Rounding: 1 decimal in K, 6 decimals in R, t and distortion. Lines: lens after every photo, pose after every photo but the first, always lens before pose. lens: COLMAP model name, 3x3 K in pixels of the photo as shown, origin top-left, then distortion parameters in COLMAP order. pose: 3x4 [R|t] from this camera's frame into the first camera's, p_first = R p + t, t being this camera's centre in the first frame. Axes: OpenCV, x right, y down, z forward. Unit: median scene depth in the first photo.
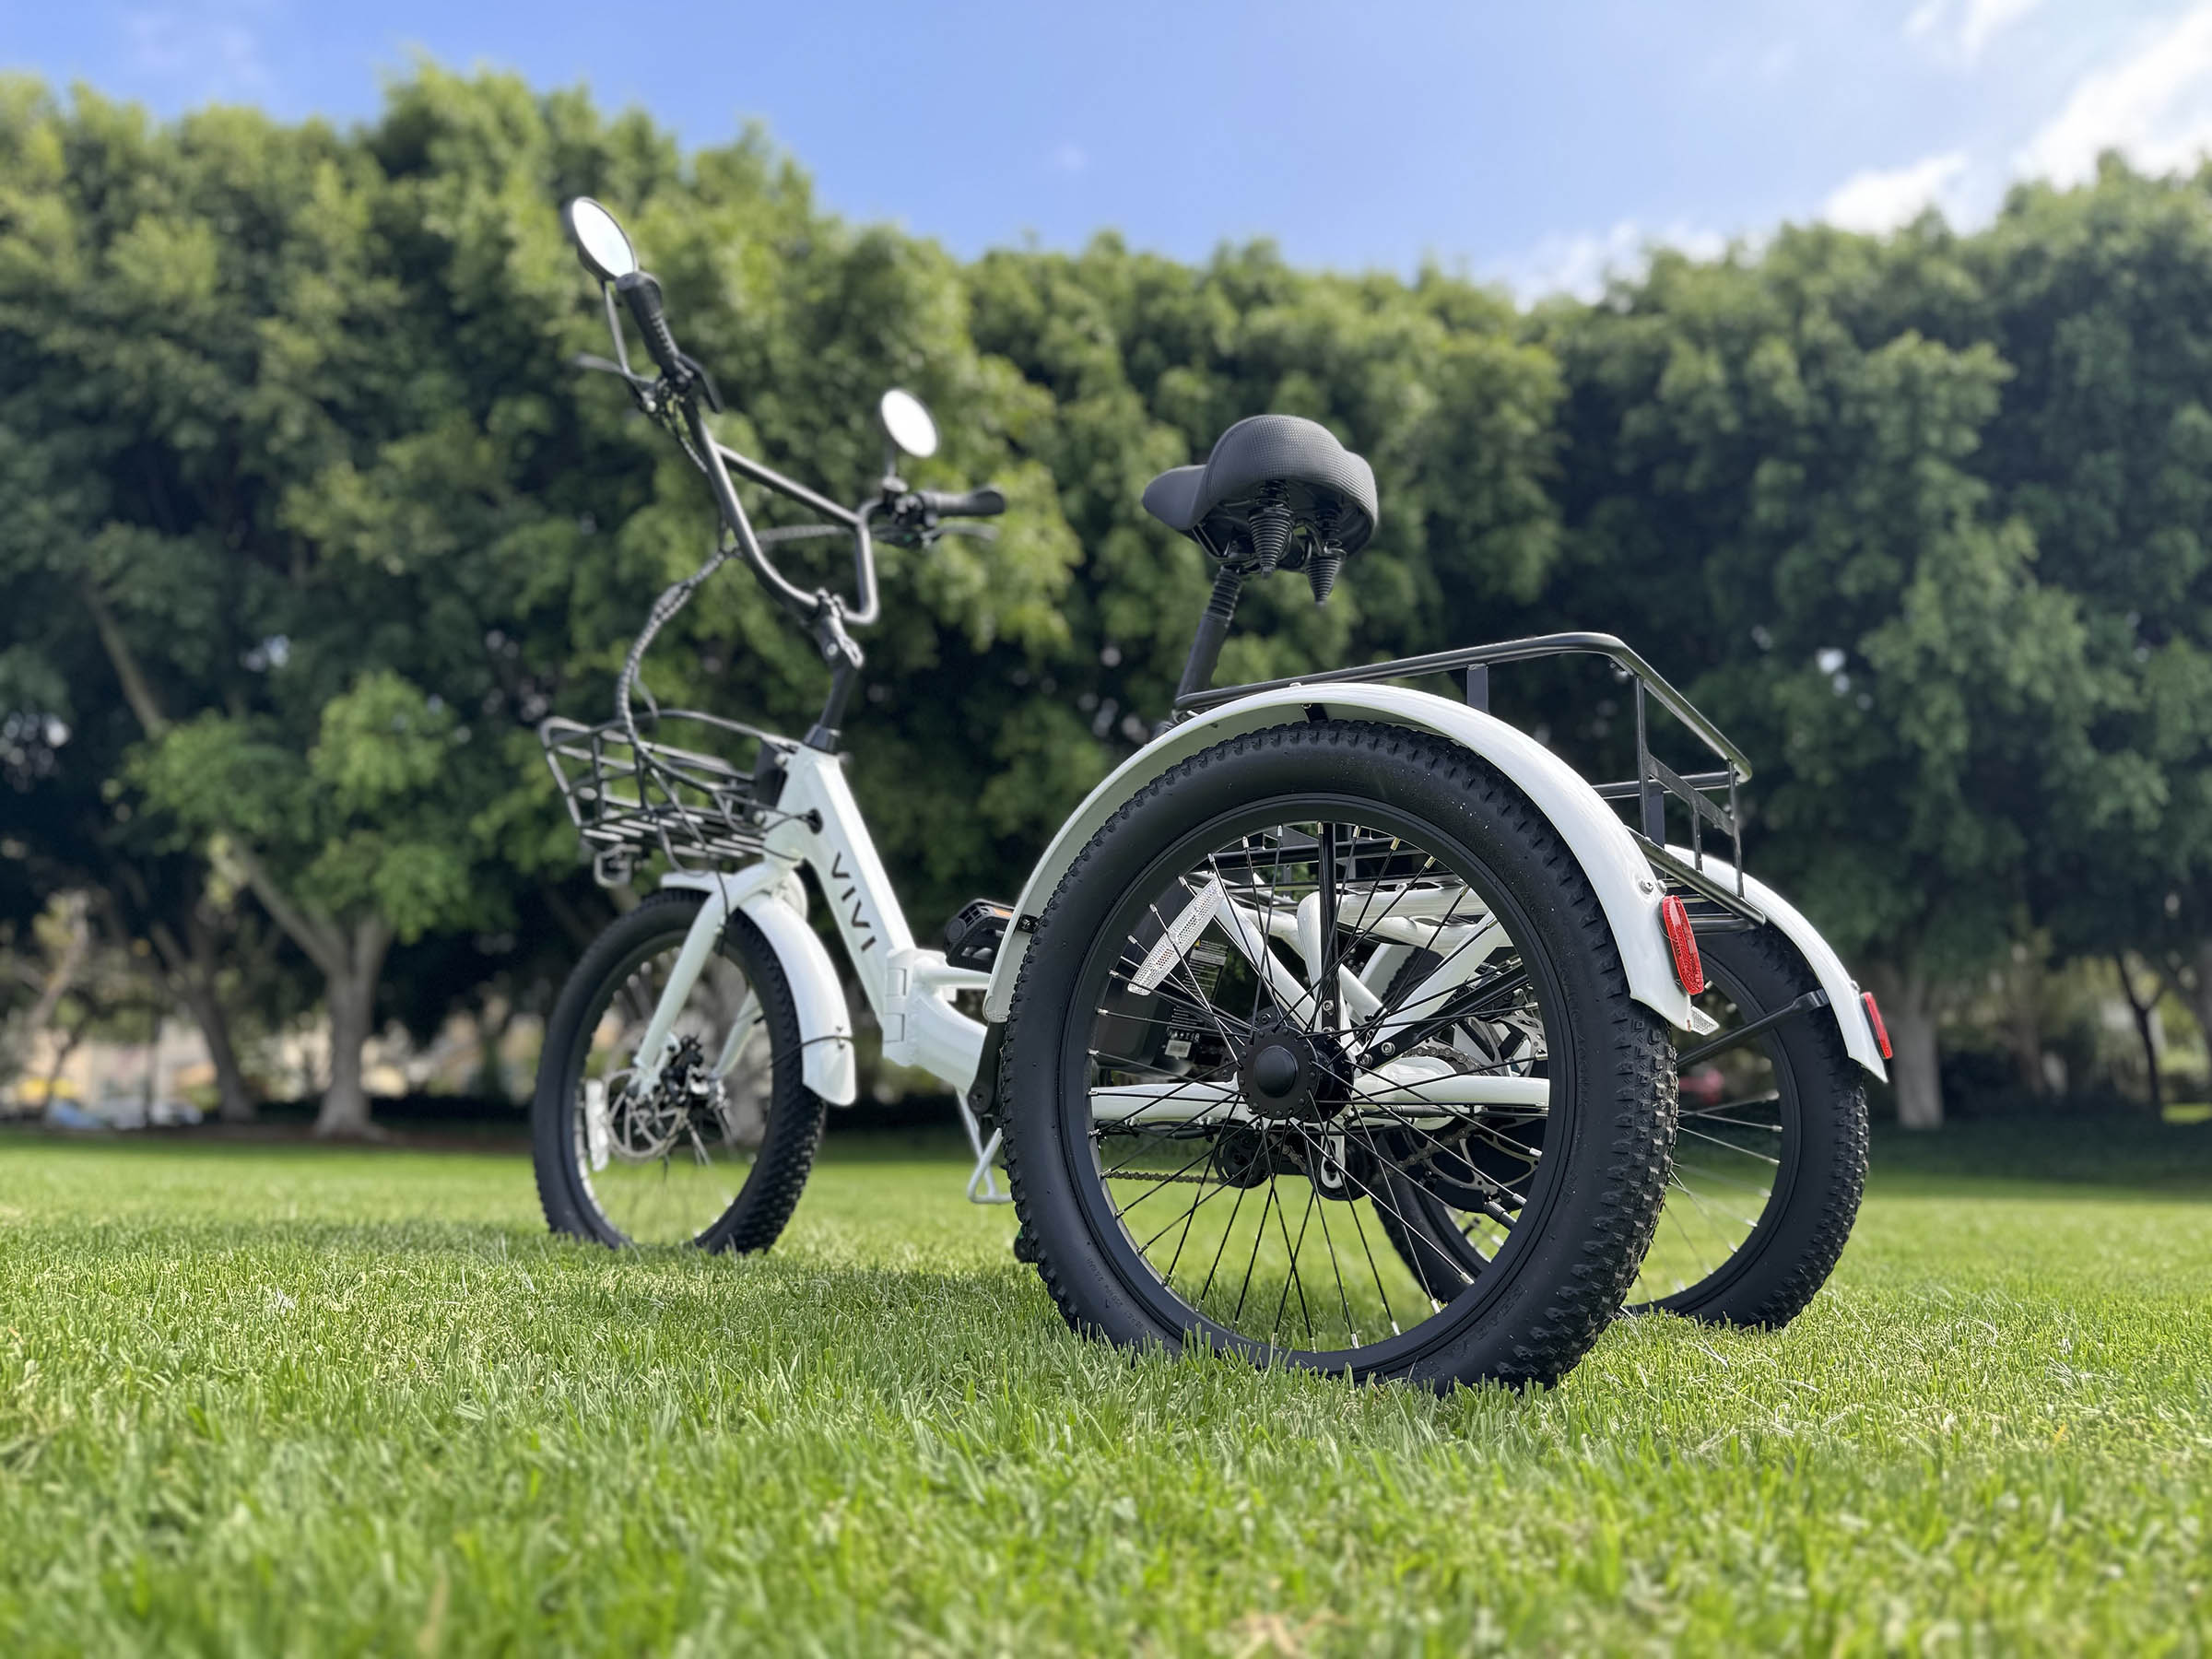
lens RADIAL K [[1624.4, 0, 1116.0], [0, 1624.4, 813.0], [0, 0, 1]] dist [0.010855, -0.000017]
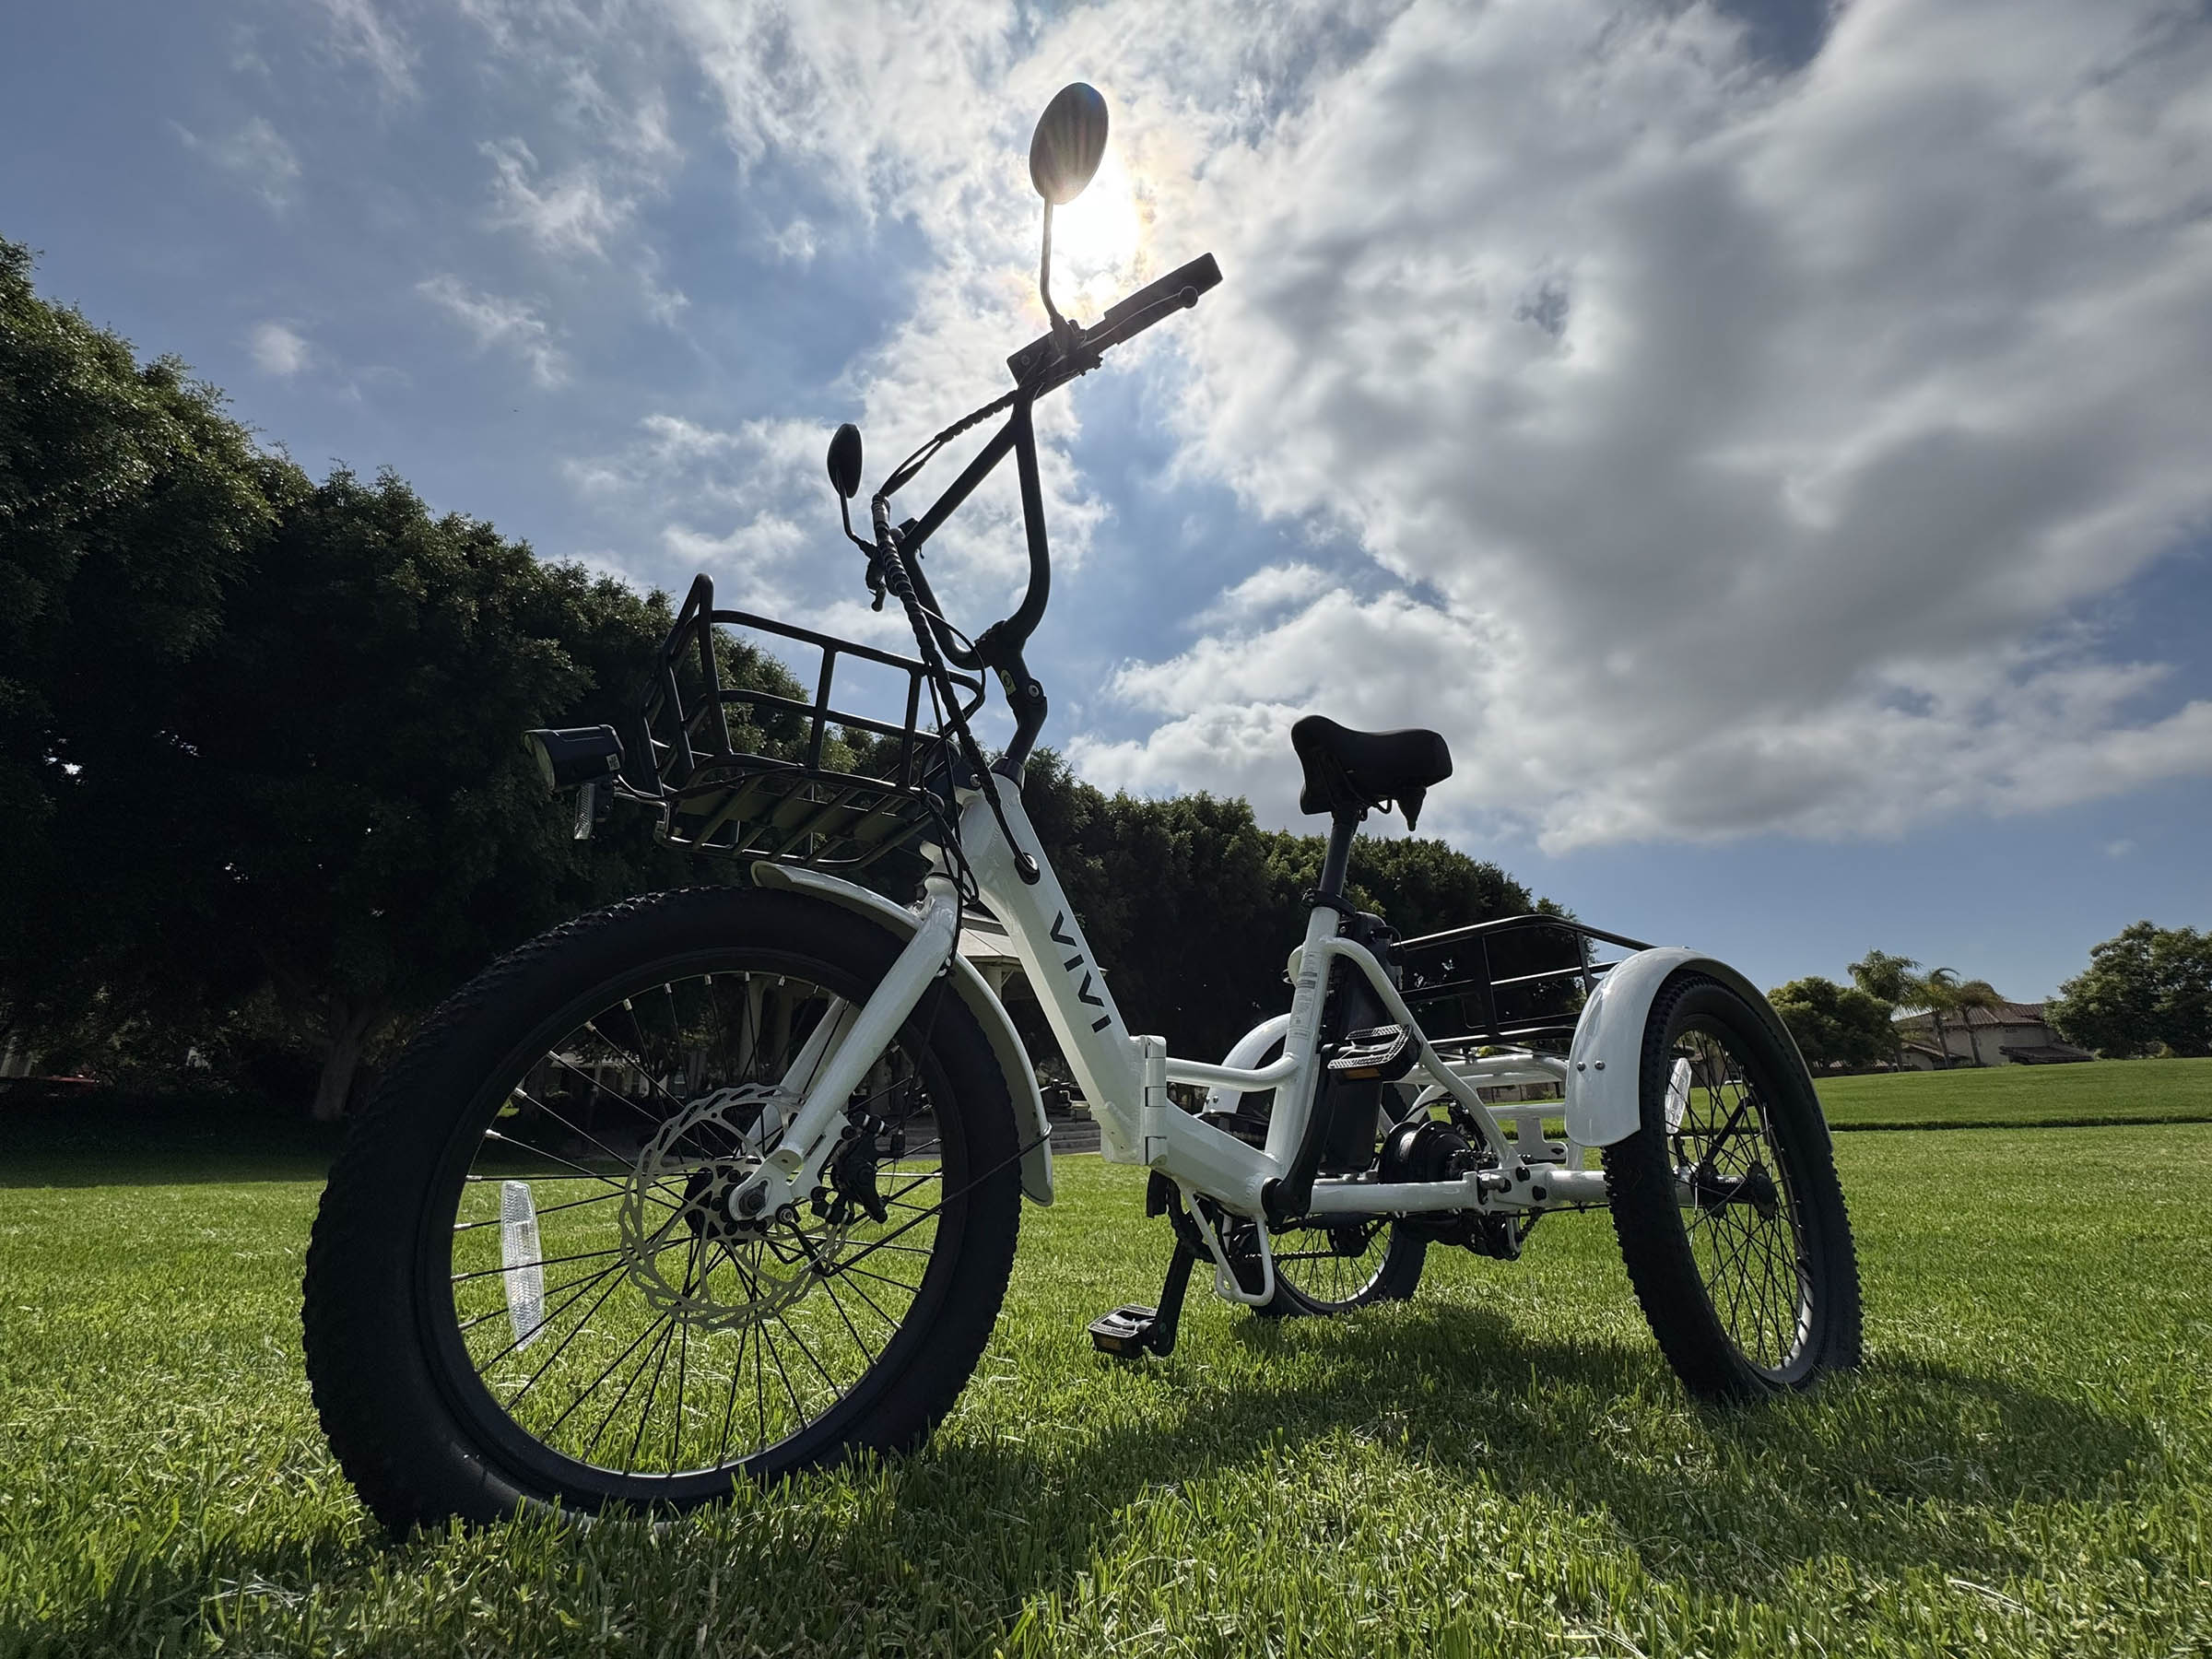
lens RADIAL K [[888.8, 0, 1106.0], [0, 888.8, 829.5], [0, 0, 1]] dist [0.000088, 0.000072]
pose [[0.338835, 0.305253, 0.889950, -0.599186], [-0.204613, 0.947172, -0.246977, 0.094161], [-0.918327, -0.098411, 0.383394, 0.764213]]
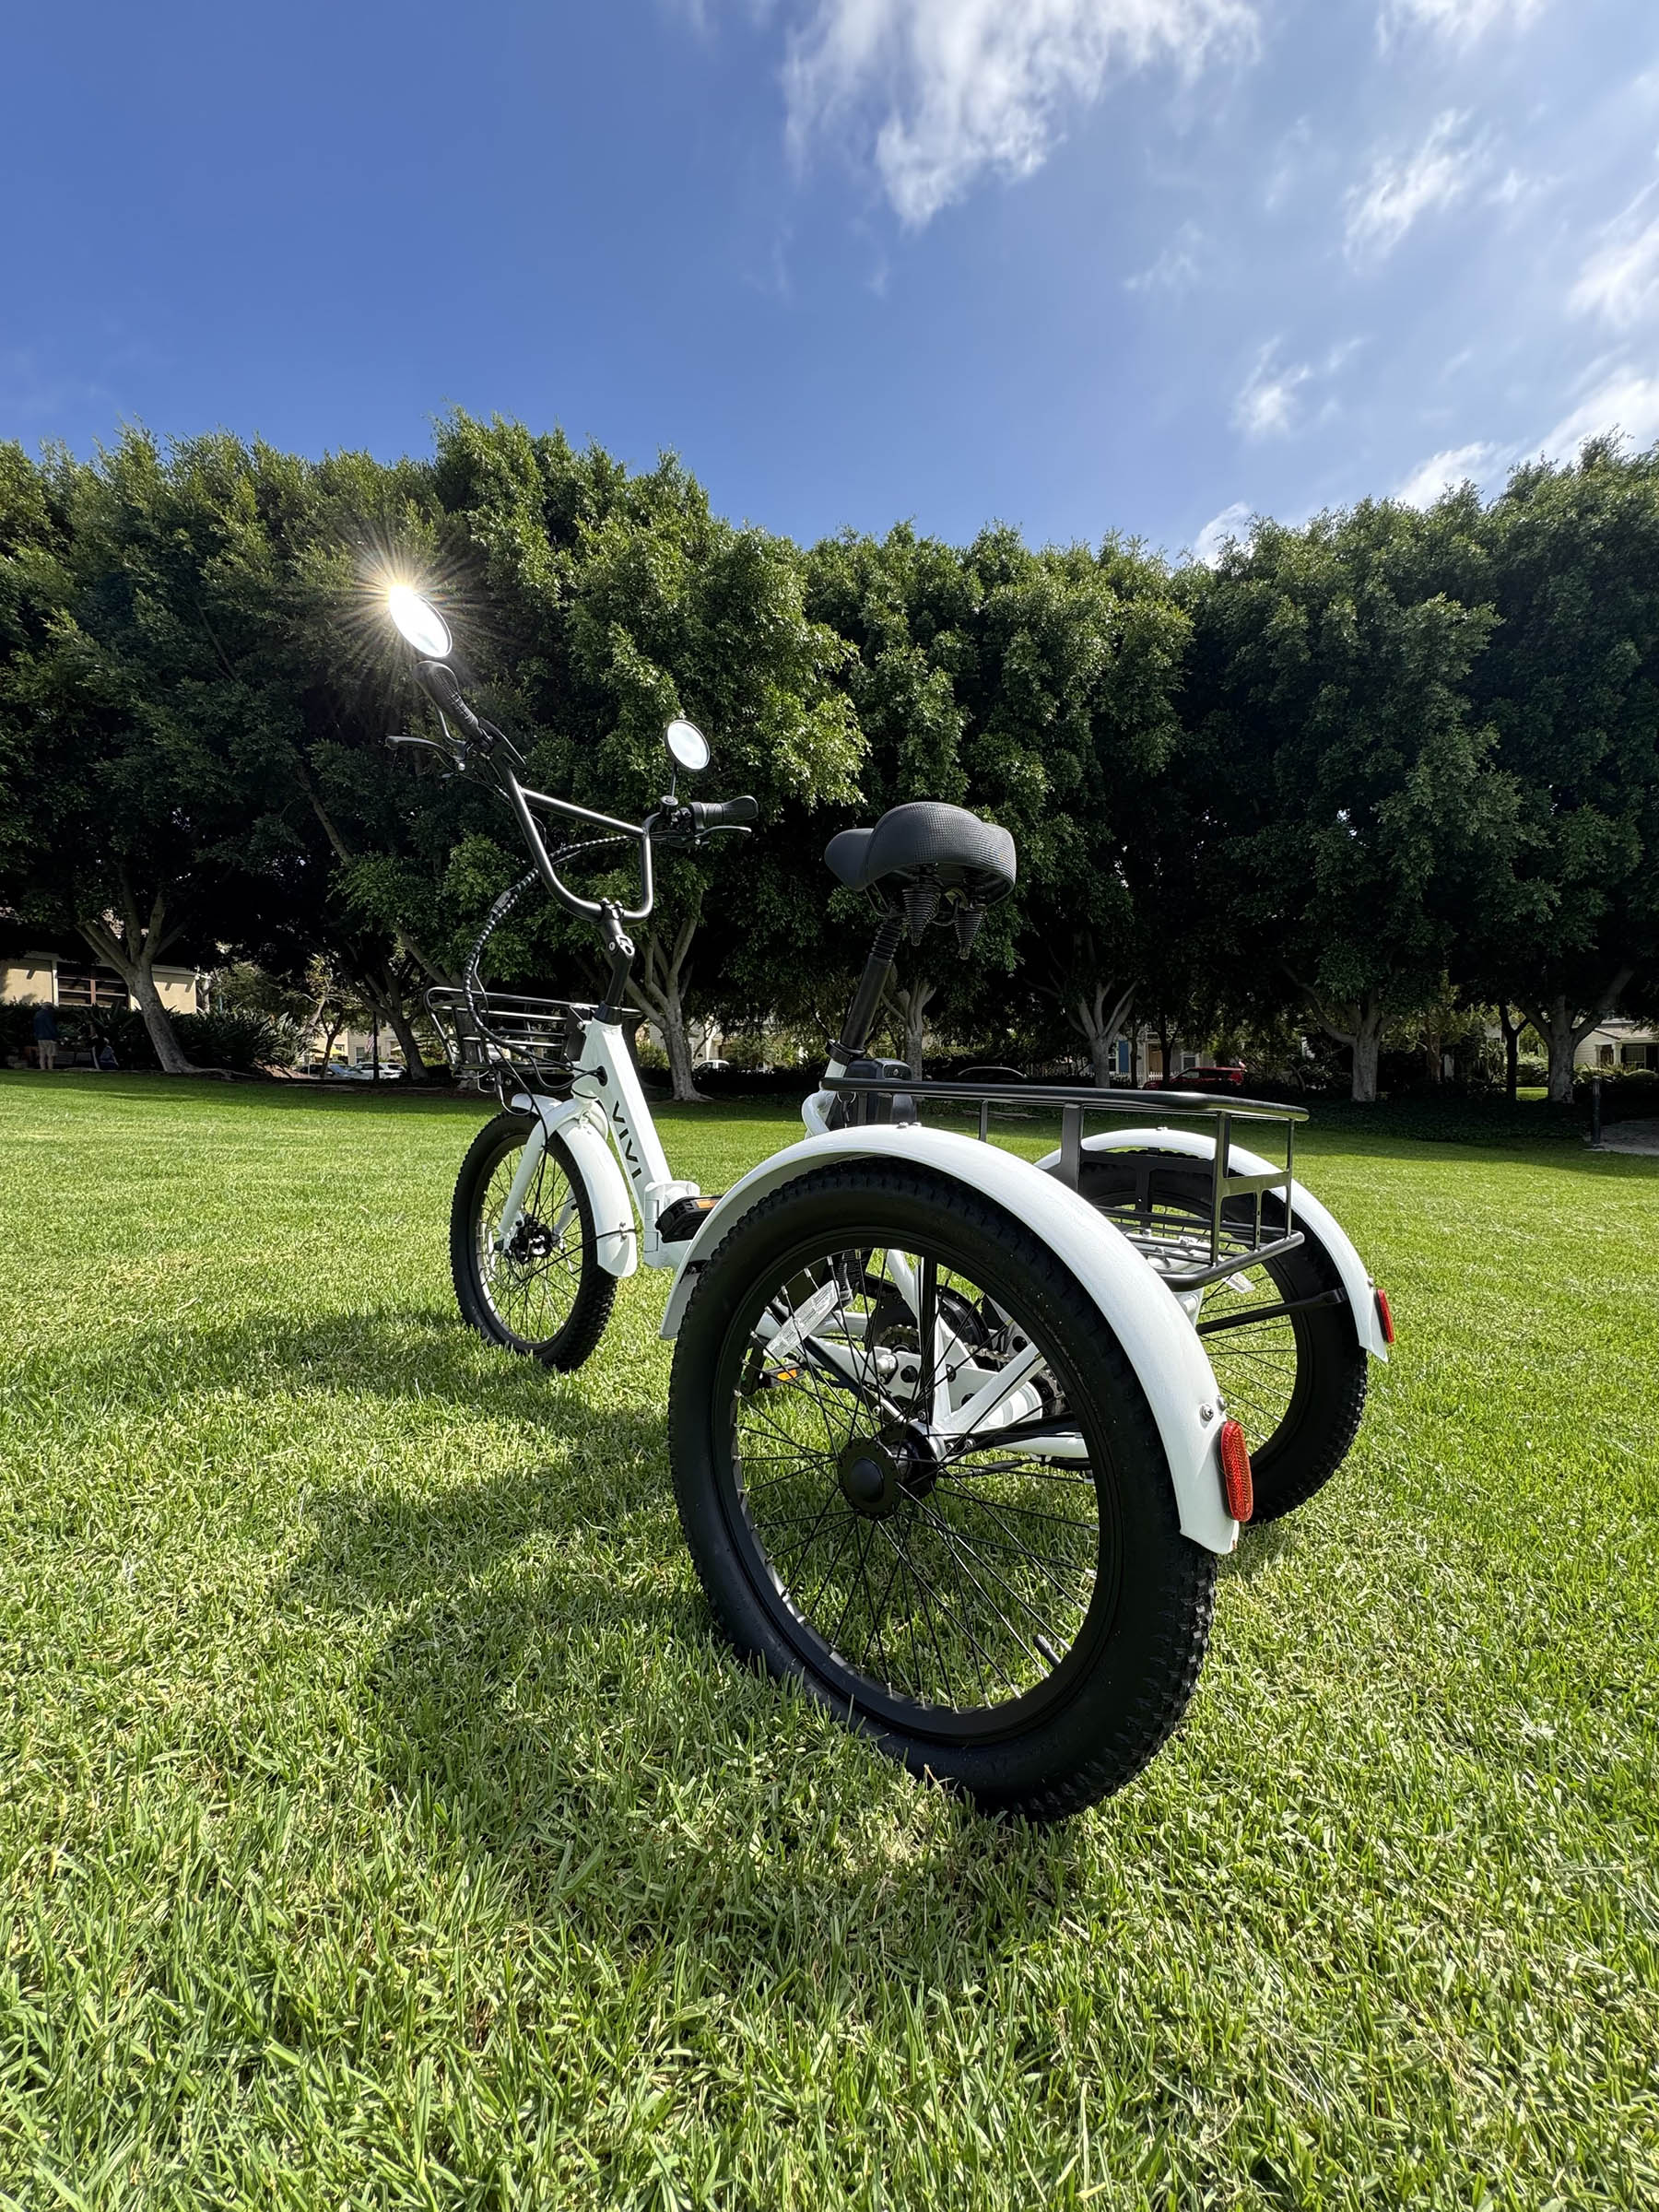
lens RADIAL K [[888.8, 0, 827.5], [0, 888.8, 1109.6], [0, 0, 1]] dist [0.000088, 0.000072]
pose [[0.995964, 0.026512, -0.085745, 0.070371], [-0.005127, 0.970622, 0.240554, -0.147824], [0.089604, -0.239144, 0.966841, 0.271975]]
